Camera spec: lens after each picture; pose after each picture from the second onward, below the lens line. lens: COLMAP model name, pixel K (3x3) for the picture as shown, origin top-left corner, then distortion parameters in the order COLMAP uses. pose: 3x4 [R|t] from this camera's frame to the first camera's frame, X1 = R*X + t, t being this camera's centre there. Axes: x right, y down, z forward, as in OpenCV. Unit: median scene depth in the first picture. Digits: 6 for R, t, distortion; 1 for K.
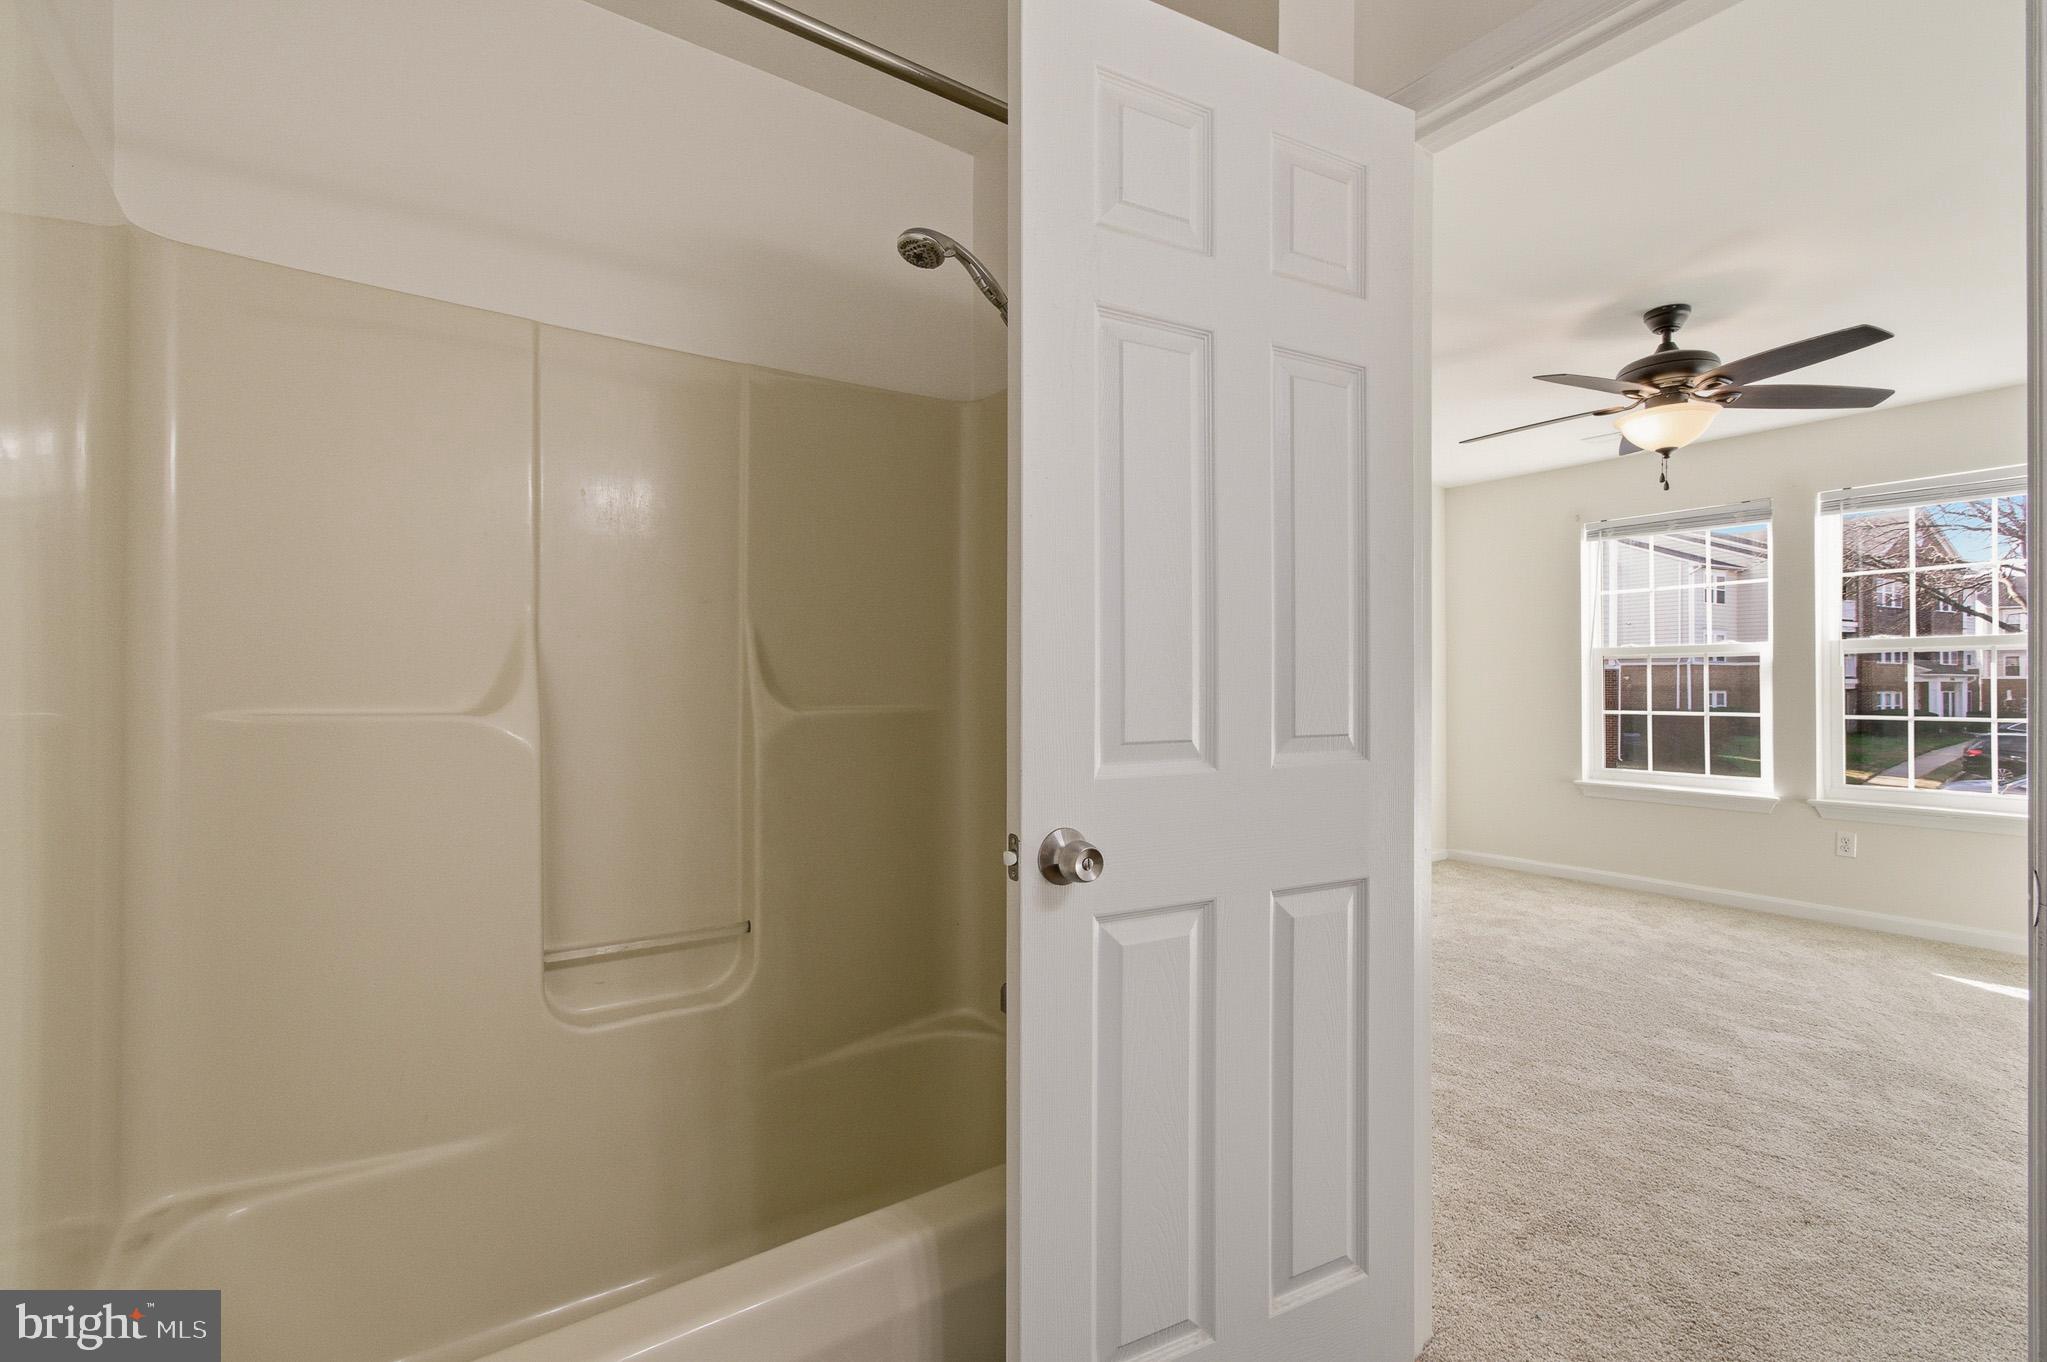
lens RADIAL K [[935.8, 0, 1023.5], [0, 935.8, 681.0], [0, 0, 1]] dist [0.000334, -0.001082]
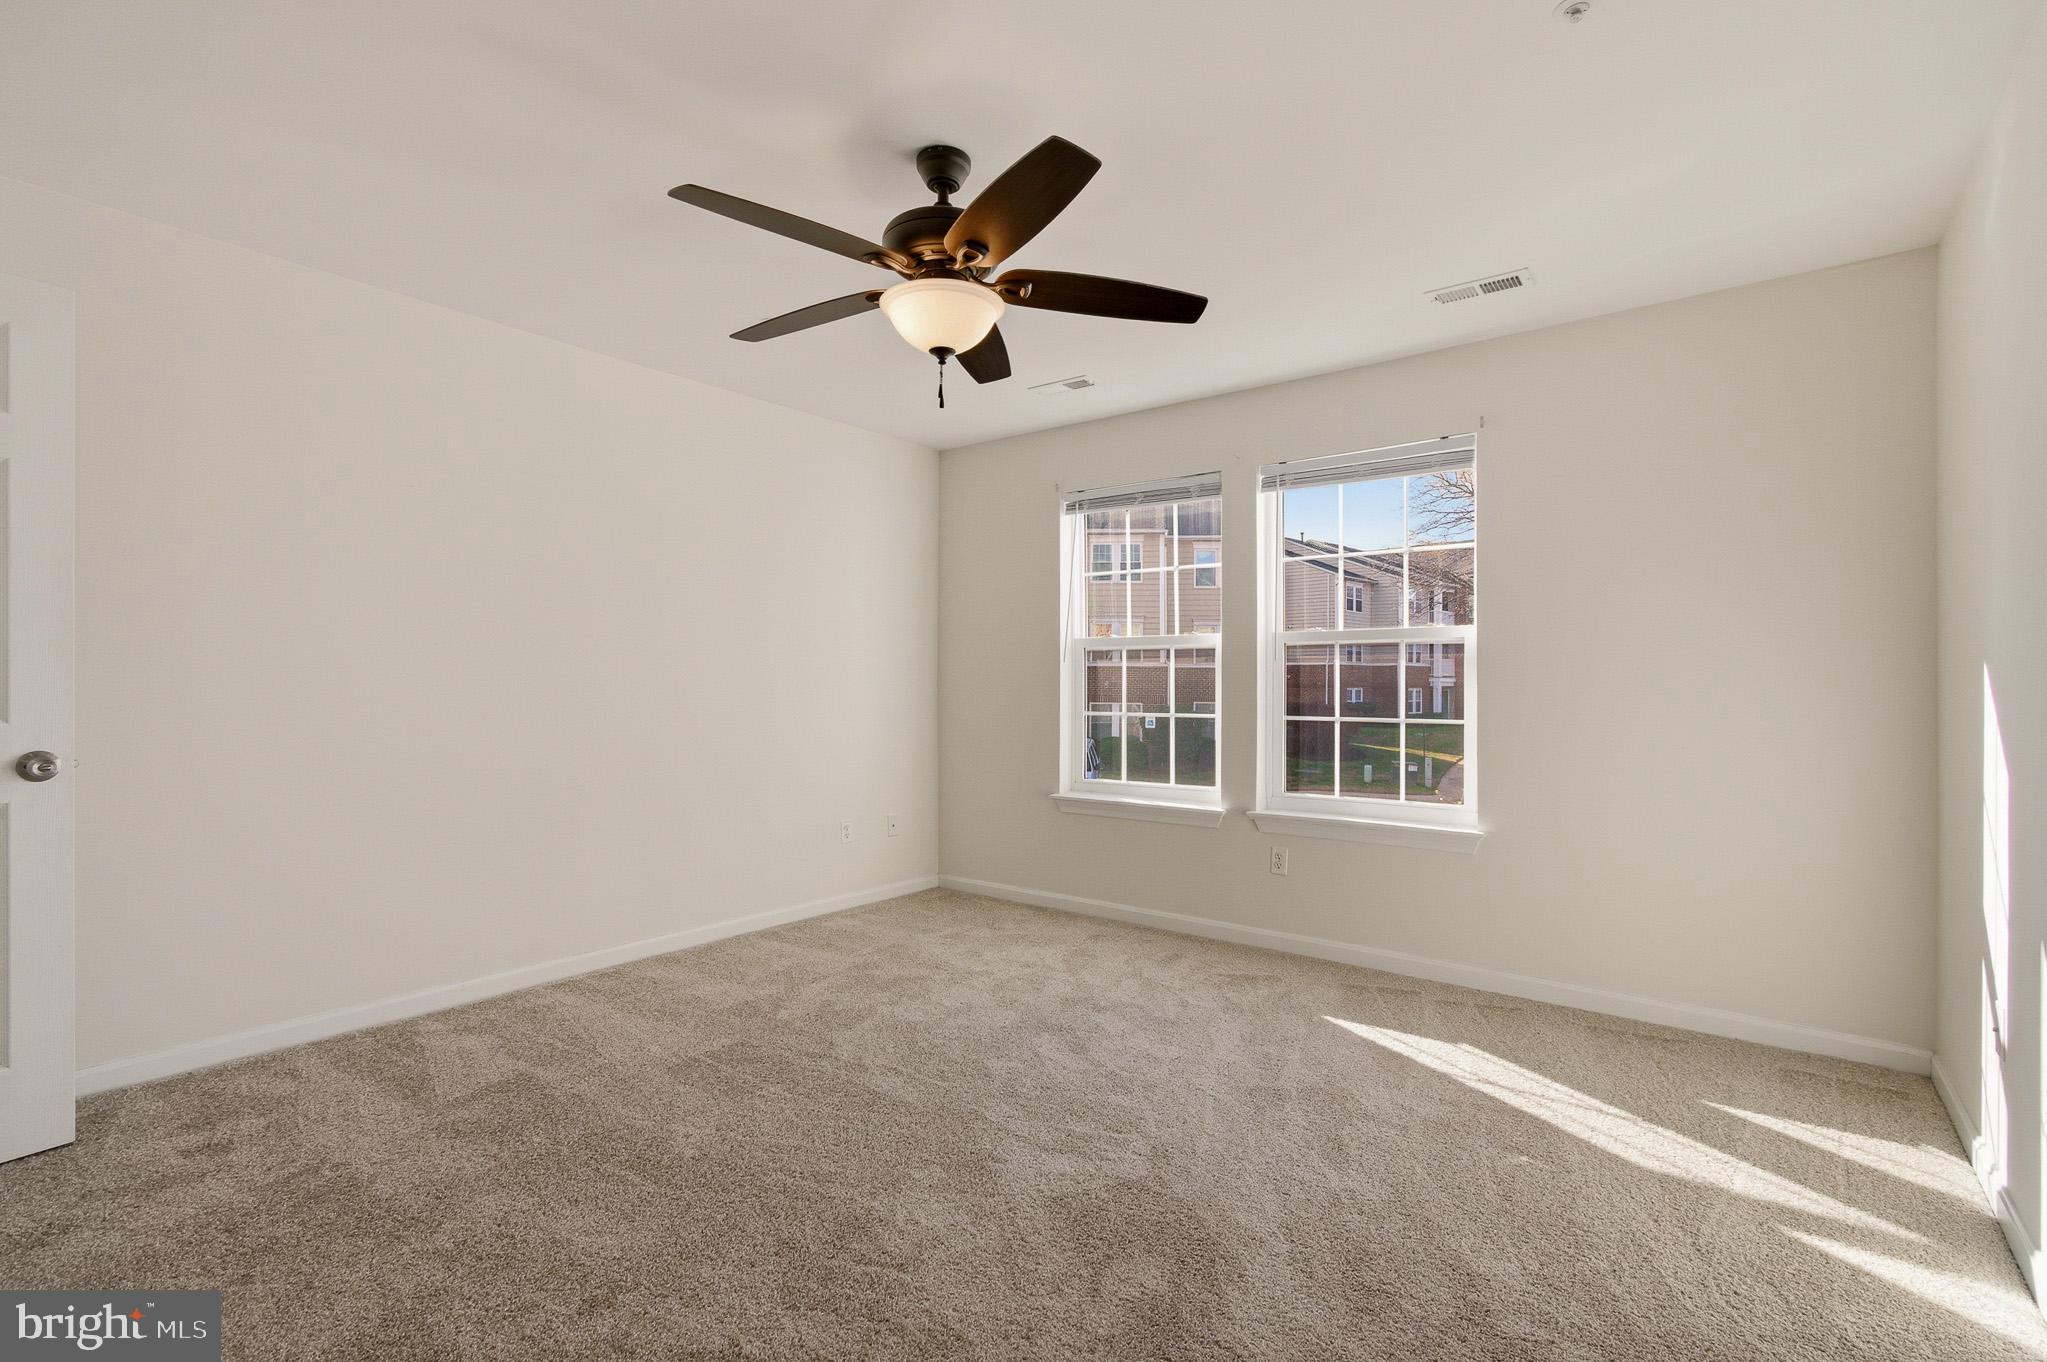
lens RADIAL K [[919.3, 0, 1089.6], [0, 919.3, 678.1], [0, 0, 1]] dist [0.000065, 0.000019]
pose [[0.949920, 0.007754, 0.312398, 0.418053], [-0.008511, 0.999963, 0.001060, -0.000089], [-0.312378, -0.003666, 0.949951, 0.215106]]
